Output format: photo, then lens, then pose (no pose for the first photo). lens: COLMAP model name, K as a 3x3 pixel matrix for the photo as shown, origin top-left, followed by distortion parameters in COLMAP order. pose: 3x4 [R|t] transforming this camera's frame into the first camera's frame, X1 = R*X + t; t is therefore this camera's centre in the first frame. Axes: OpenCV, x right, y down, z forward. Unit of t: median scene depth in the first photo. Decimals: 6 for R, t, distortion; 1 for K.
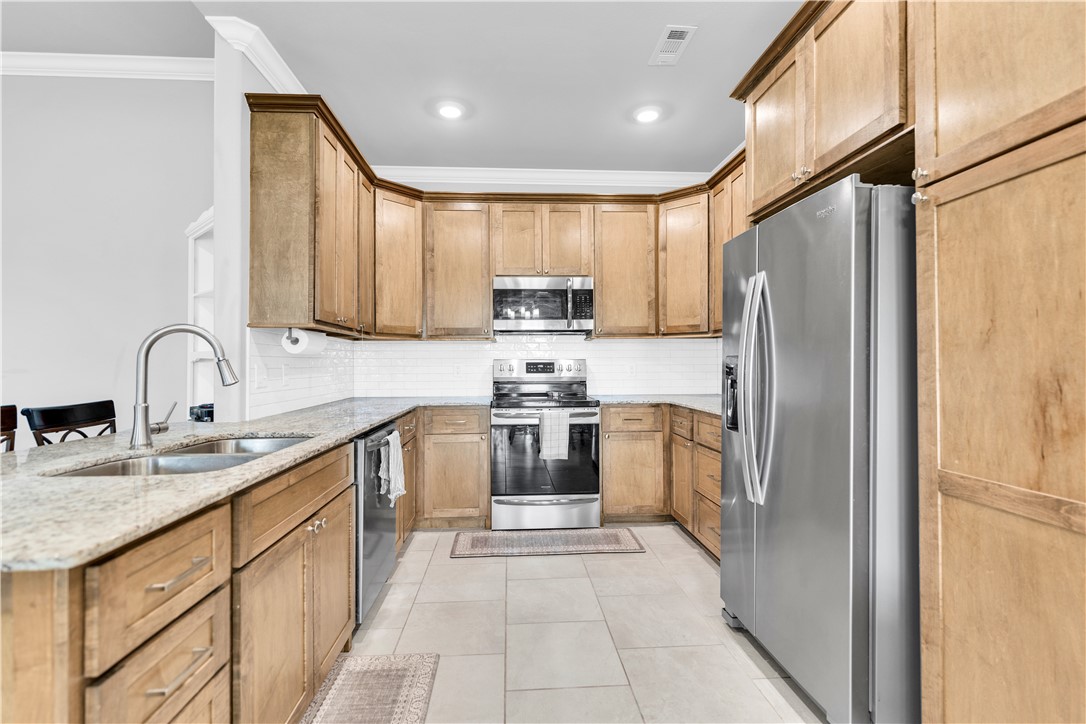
lens RADIAL K [[487.7, 0, 543.8], [0, 487.7, 360.6], [0, 0, 1]] dist [0.001247, 0.000329]
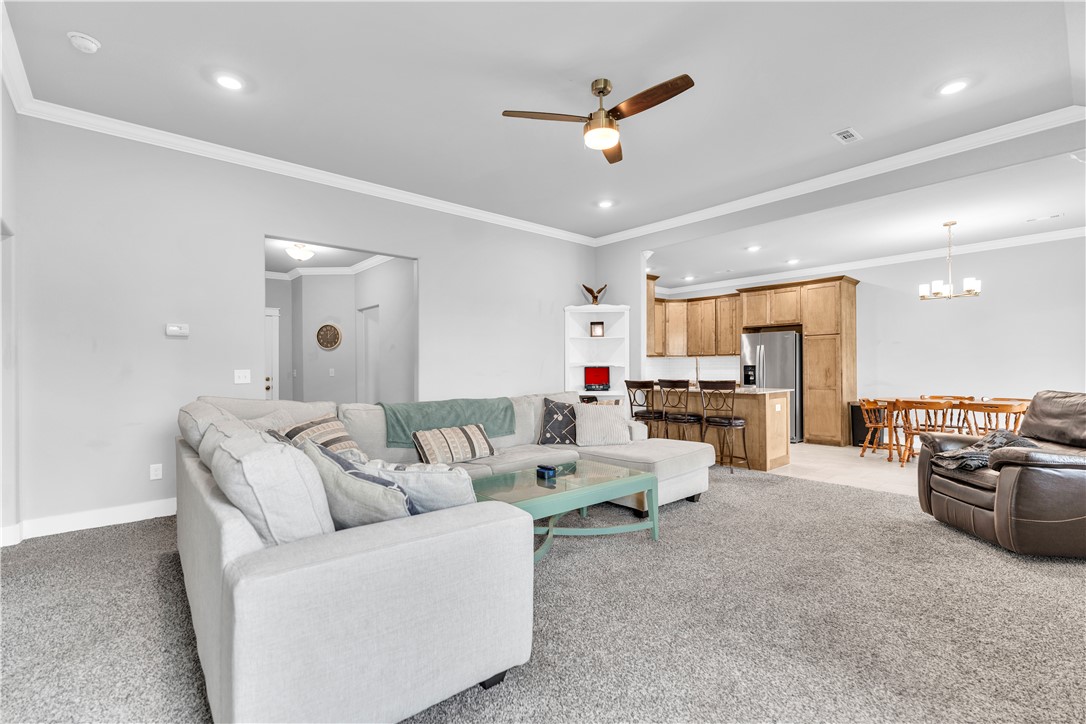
lens RADIAL K [[487.7, 0, 543.8], [0, 487.7, 360.6], [0, 0, 1]] dist [0.001247, 0.000329]
pose [[0.805776, 0.016927, 0.591978, -1.975089], [-0.004477, 0.999737, -0.022494, 0.028798], [-0.592203, 0.015475, 0.805640, -0.694722]]
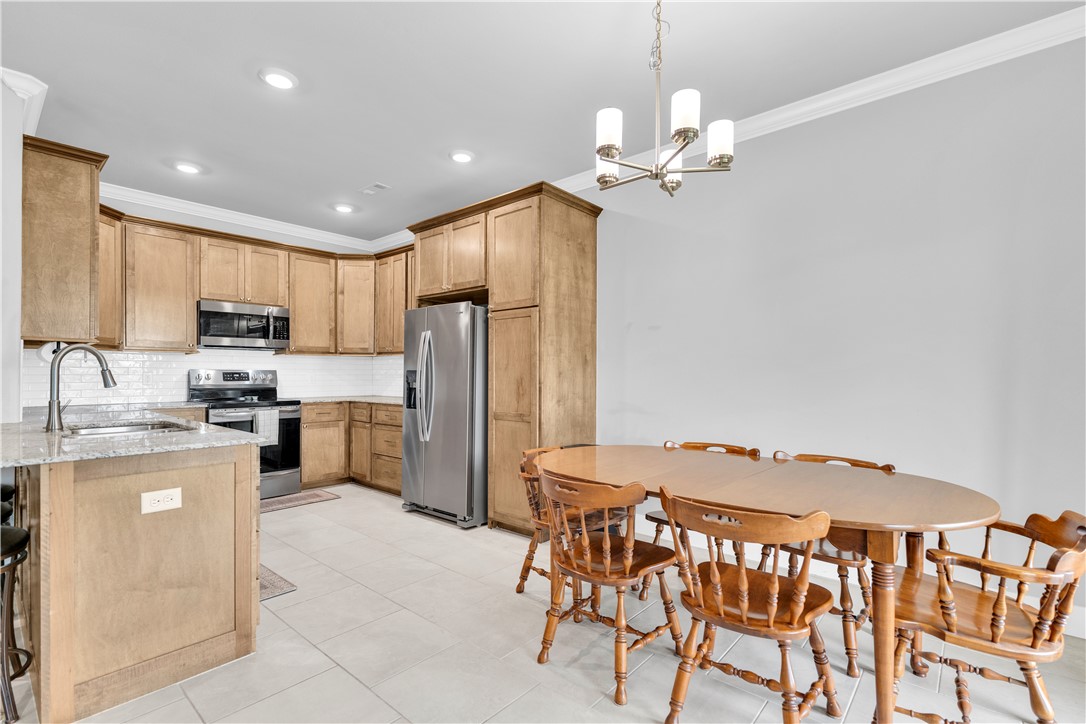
lens RADIAL K [[487.7, 0, 543.8], [0, 487.7, 360.6], [0, 0, 1]] dist [0.001247, 0.000329]
pose [[0.702388, 0.025840, 0.711325, -0.395913], [-0.010237, 0.999604, -0.026203, -0.001646], [-0.711720, 0.011123, 0.702375, -0.470189]]
